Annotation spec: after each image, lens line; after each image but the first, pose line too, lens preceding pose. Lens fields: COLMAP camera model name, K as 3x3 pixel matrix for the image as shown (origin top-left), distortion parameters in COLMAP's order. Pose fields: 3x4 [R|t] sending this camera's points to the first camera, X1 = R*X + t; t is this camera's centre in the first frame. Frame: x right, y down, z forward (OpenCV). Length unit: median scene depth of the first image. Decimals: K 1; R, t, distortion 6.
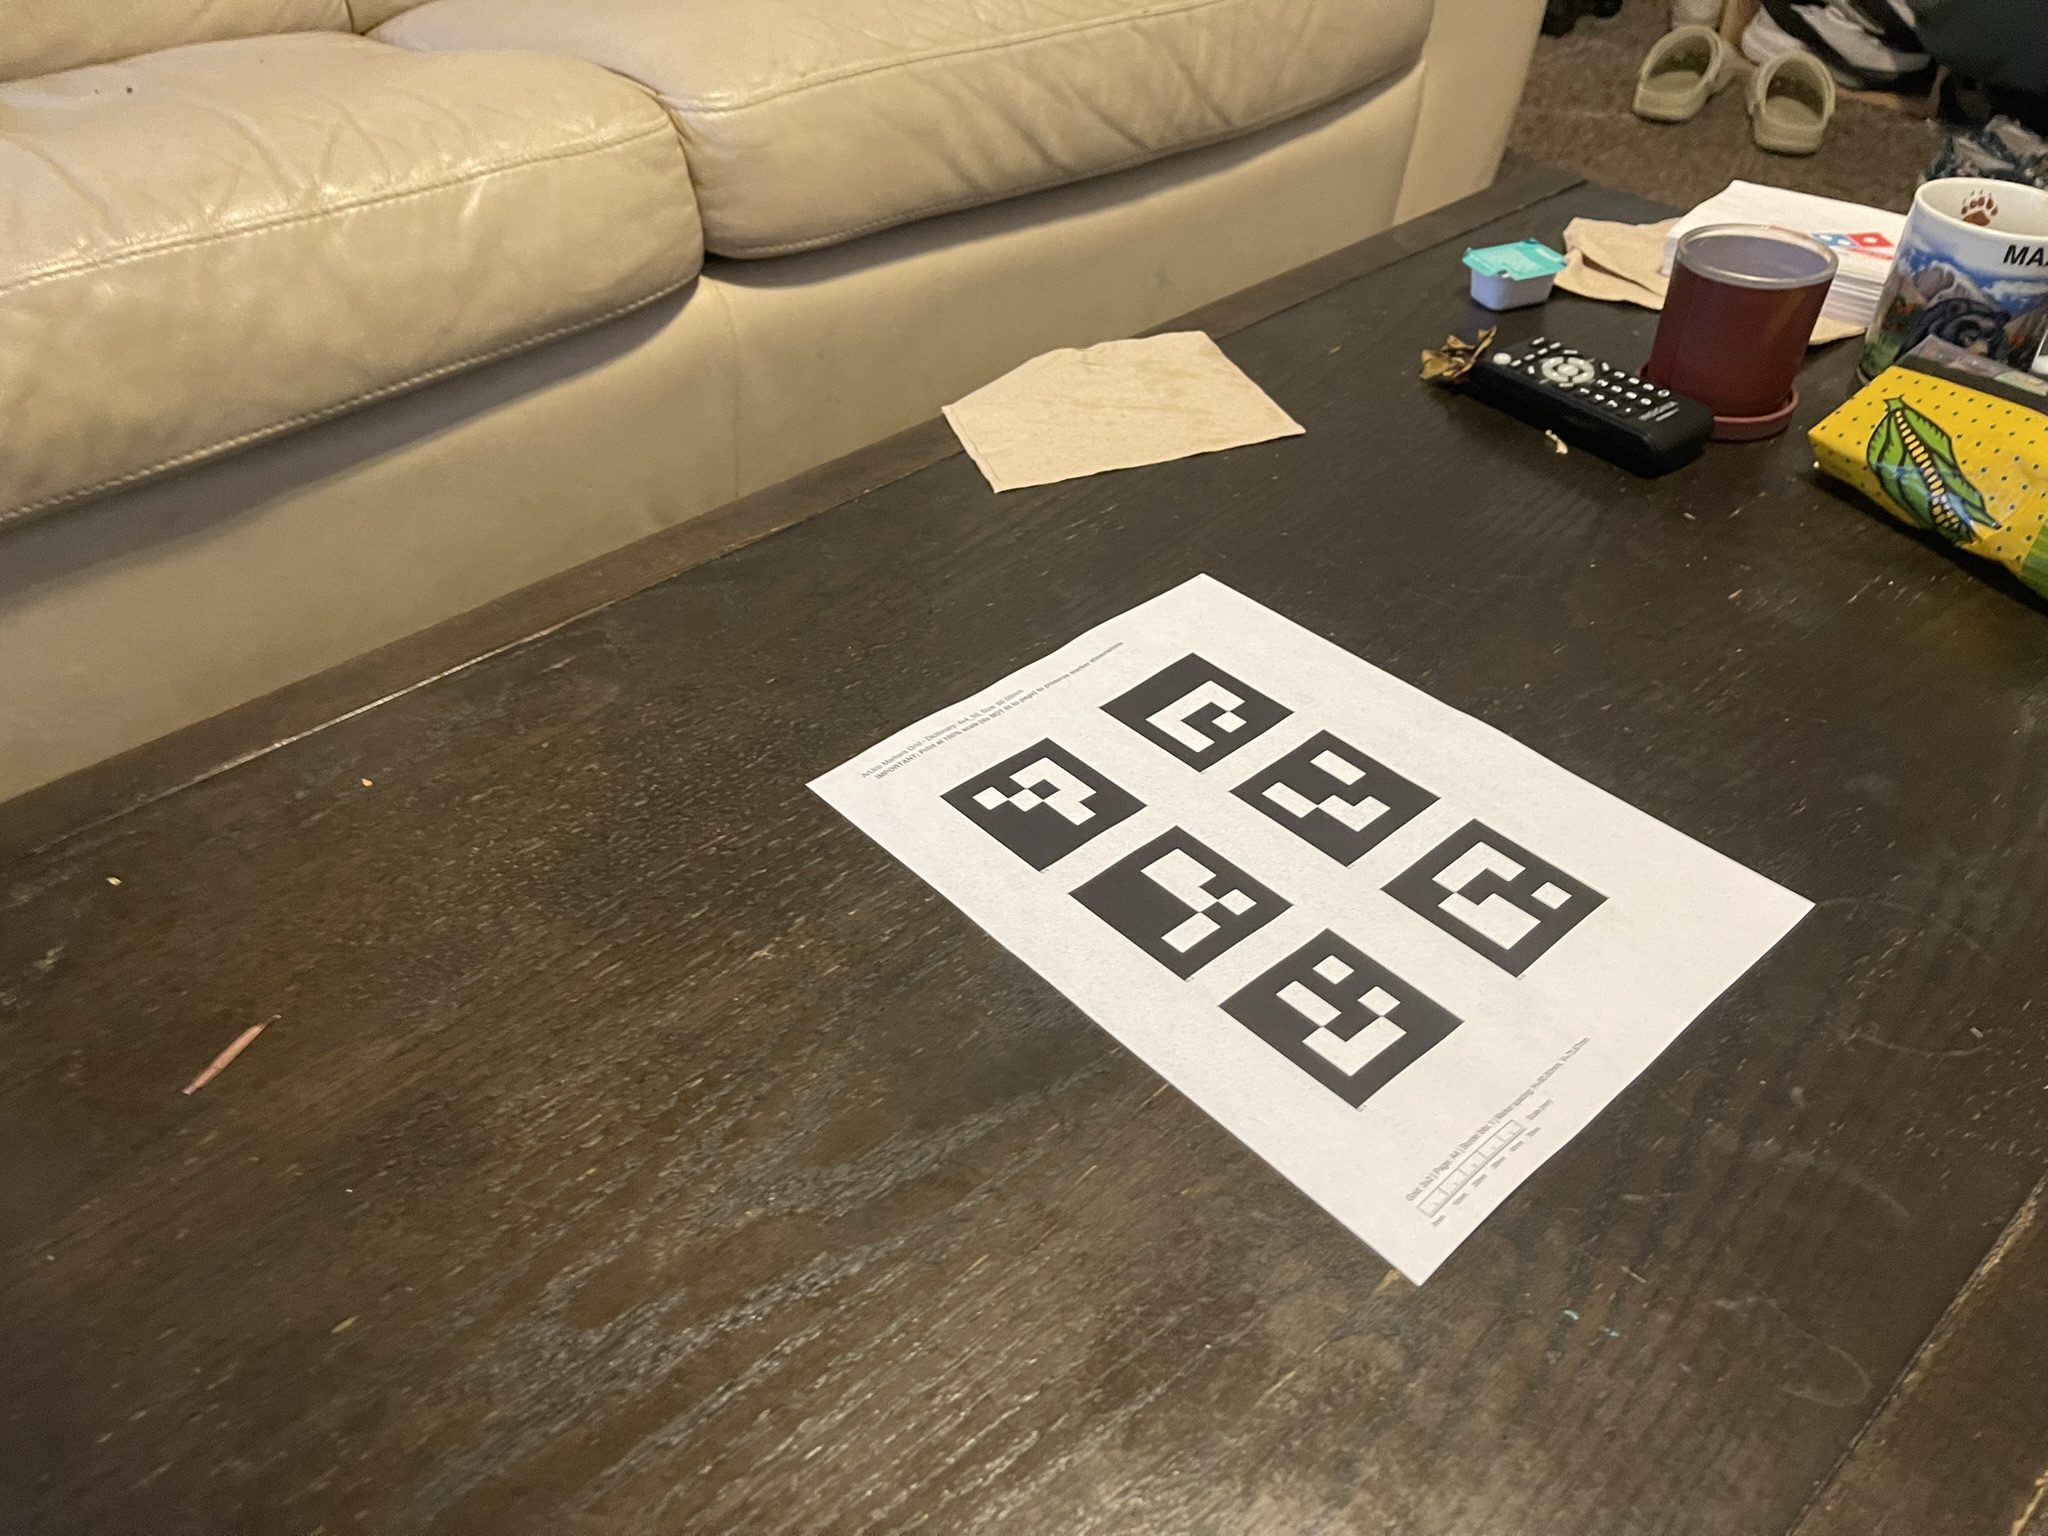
lens RADIAL K [[1487.5, 0, 1056.3], [0, 1487.5, 823.4], [0, 0, 1]] dist [0.045013, -0.058550]
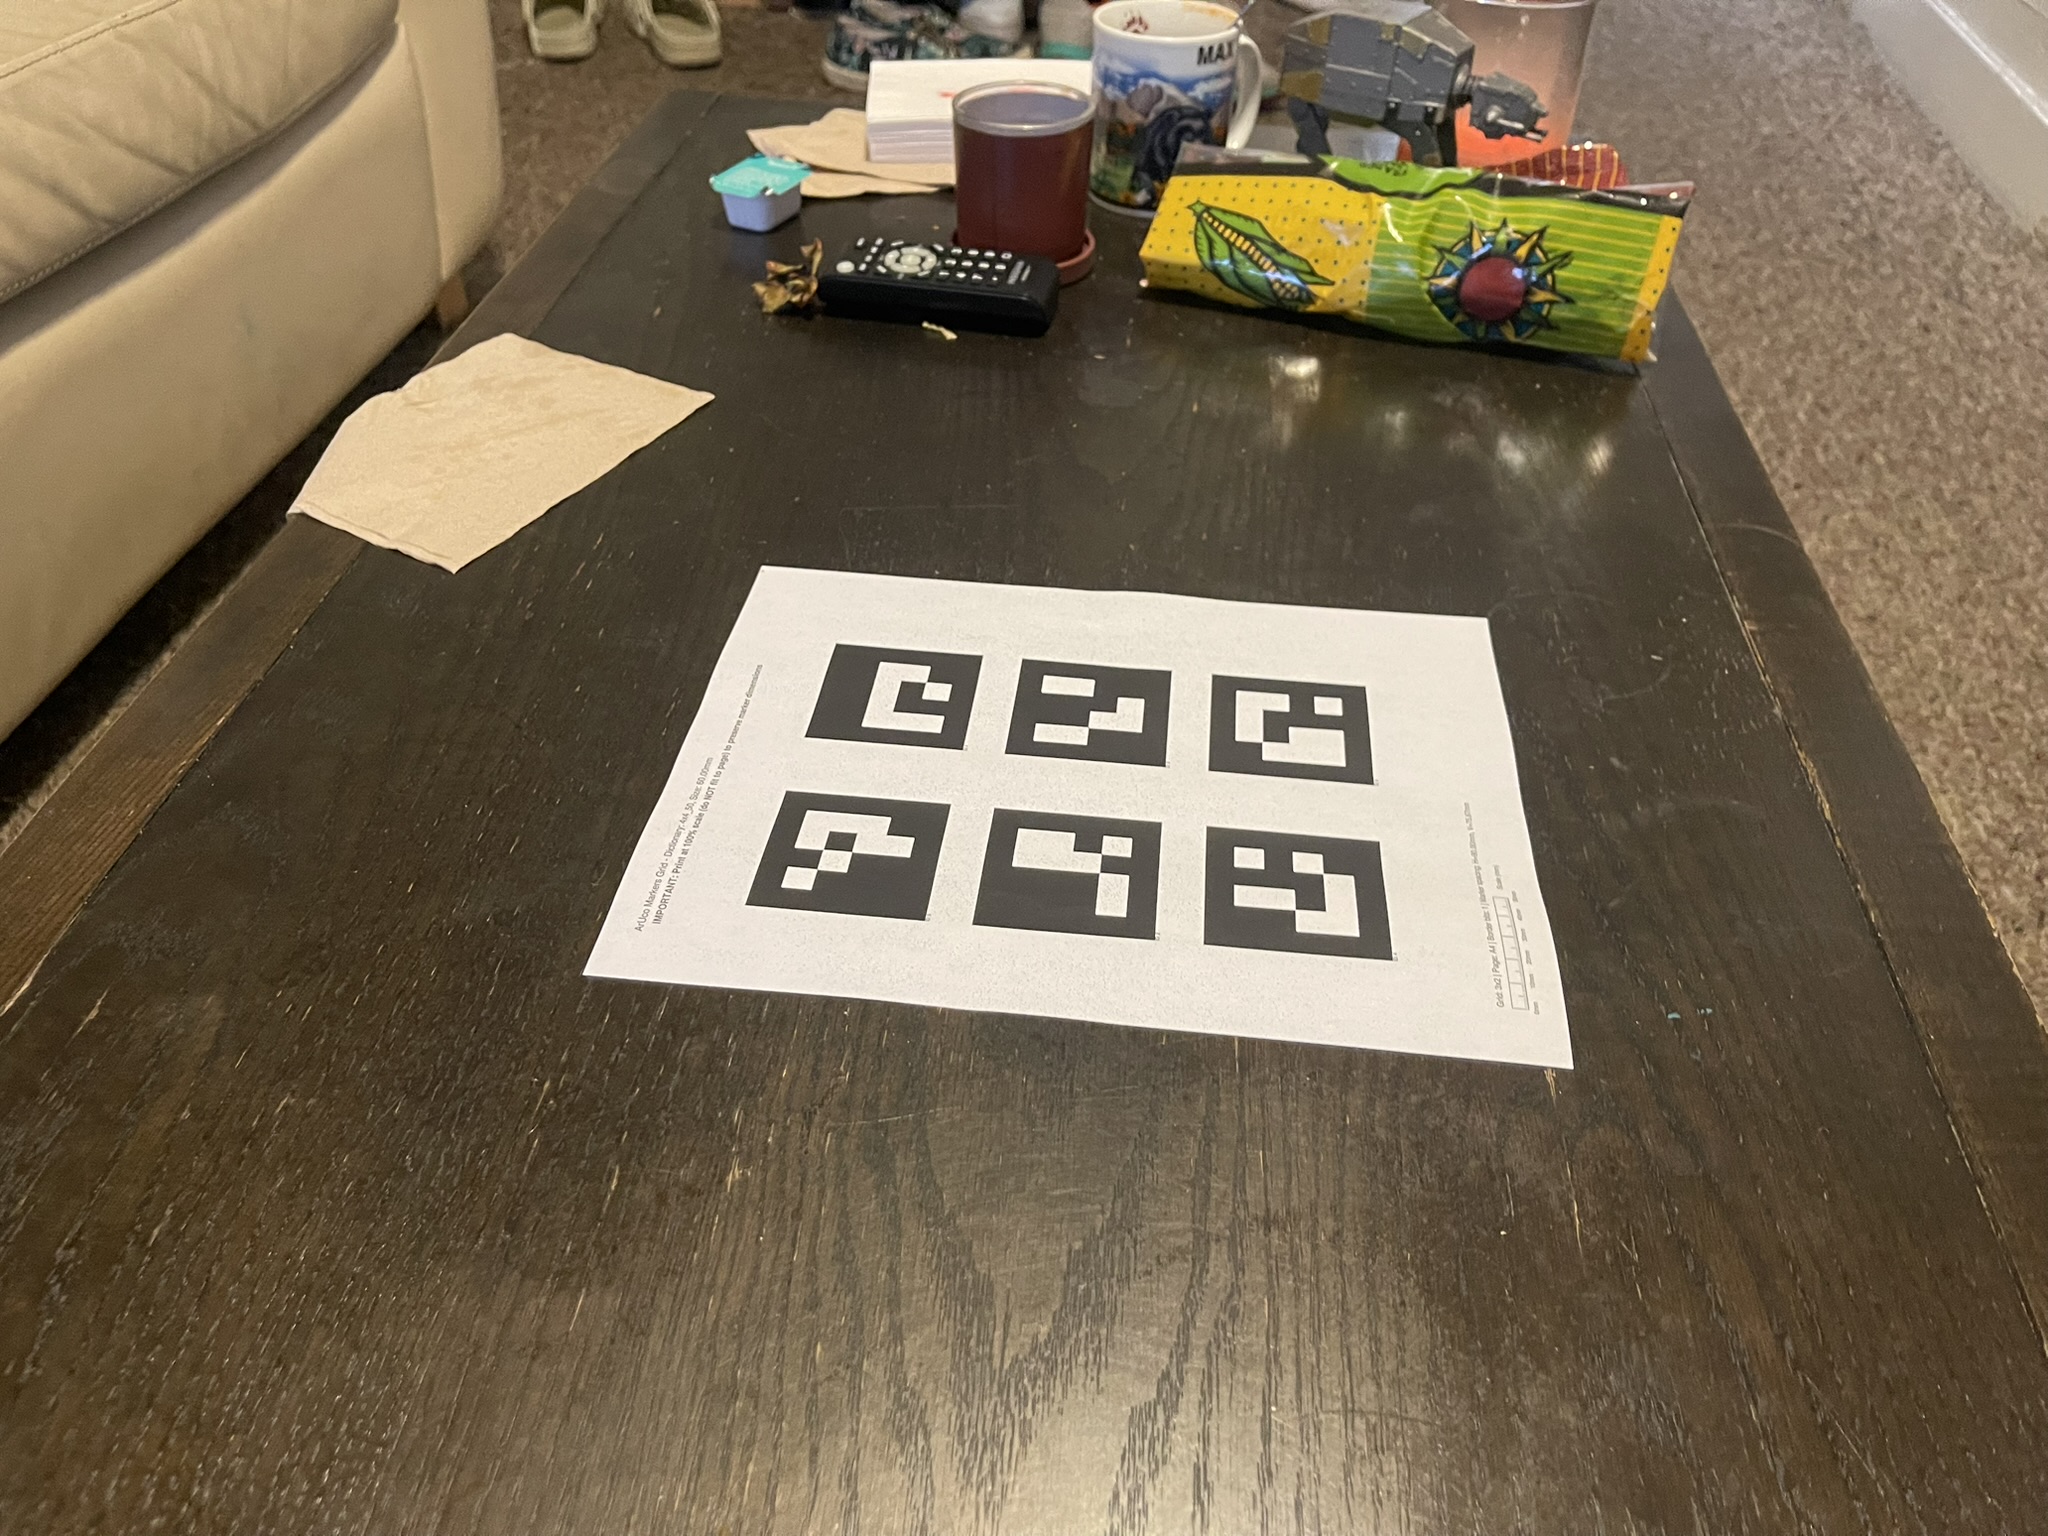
lens RADIAL K [[1487.5, 0, 1056.3], [0, 1487.5, 823.4], [0, 0, 1]] dist [0.045013, -0.058550]
pose [[0.750661, -0.439645, 0.493175, -0.253204], [0.429637, 0.891903, 0.141144, -0.075870], [-0.501917, 0.105935, 0.858404, 0.158773]]
